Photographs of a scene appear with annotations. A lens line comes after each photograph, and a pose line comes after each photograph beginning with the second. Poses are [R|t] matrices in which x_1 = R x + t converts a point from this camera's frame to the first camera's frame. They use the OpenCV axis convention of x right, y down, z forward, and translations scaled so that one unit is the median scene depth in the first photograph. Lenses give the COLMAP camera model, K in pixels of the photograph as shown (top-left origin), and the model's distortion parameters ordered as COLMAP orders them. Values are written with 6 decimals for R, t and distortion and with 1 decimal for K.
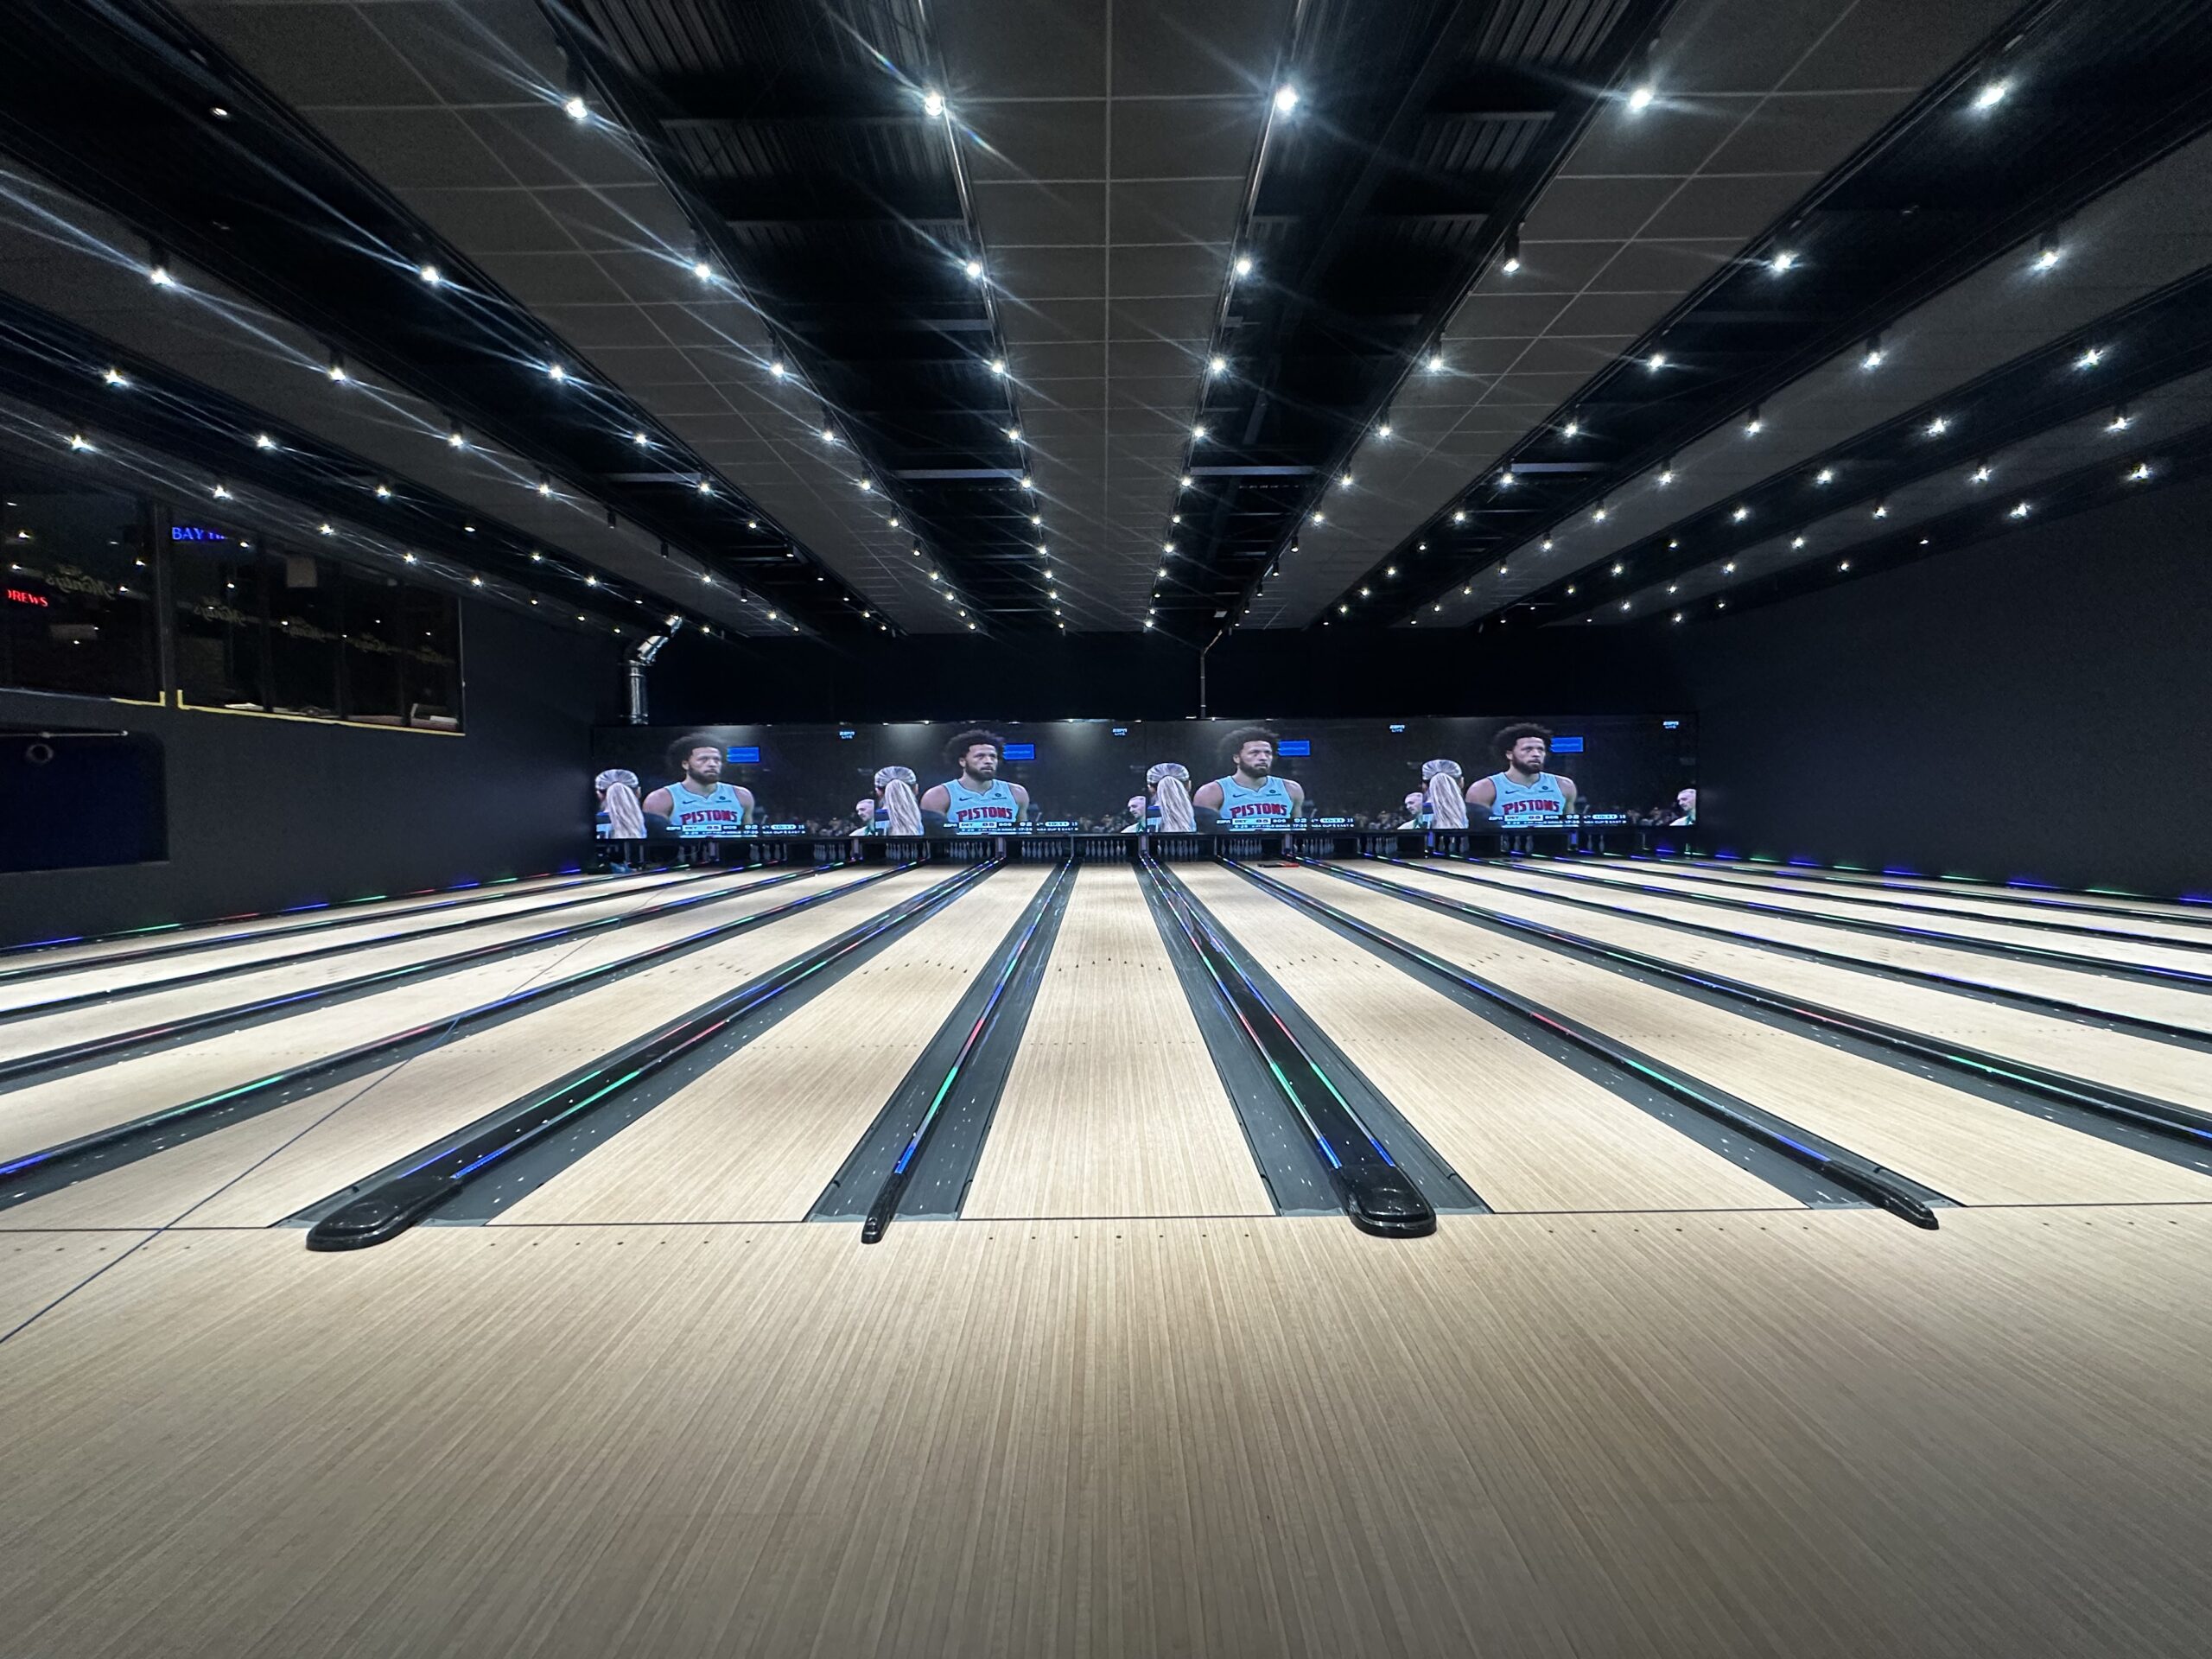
lens RADIAL K [[892.5, 0, 1106.0], [0, 892.5, 829.5], [0, 0, 1]] dist [0.001517, 0.000067]
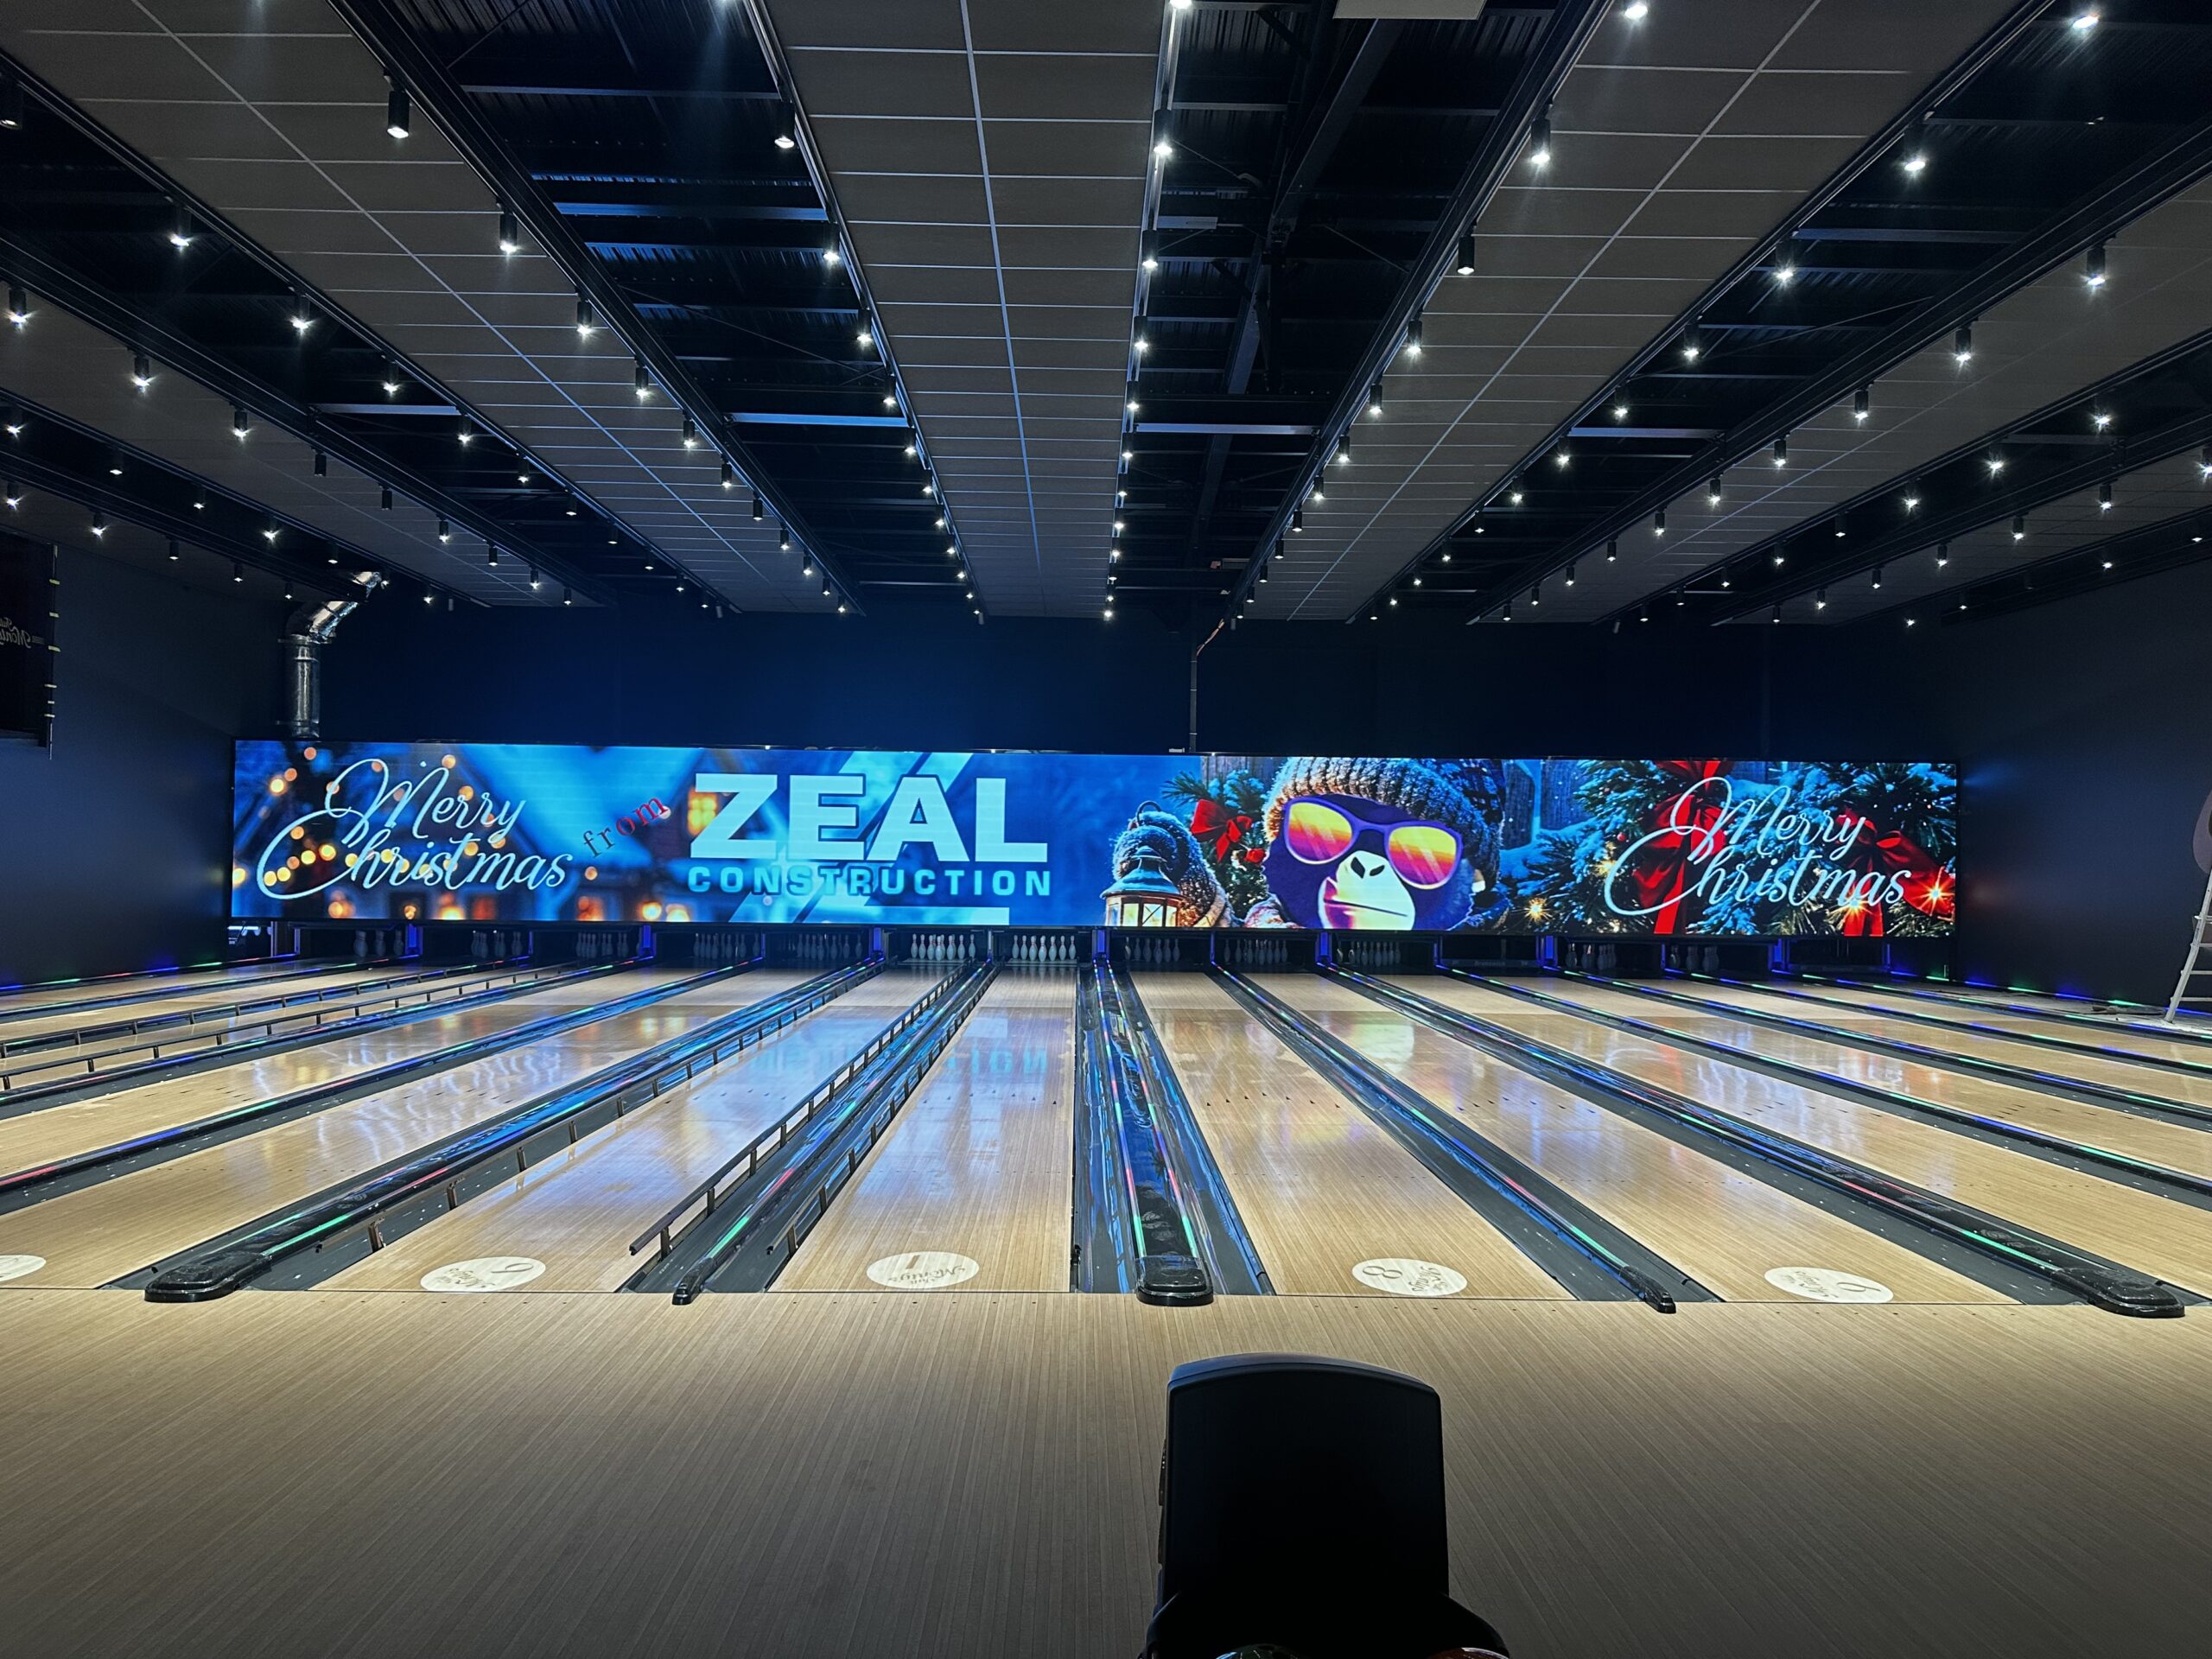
lens RADIAL K [[1561.4, 0, 1106.0], [0, 1561.4, 829.5], [0, 0, 1]] dist [0.110572, -0.125244]
pose [[0.999575, 0.024279, 0.016110, 0.185419], [-0.023324, 0.998100, -0.057032, -0.009460], [-0.017464, 0.056632, 0.998242, -0.864633]]
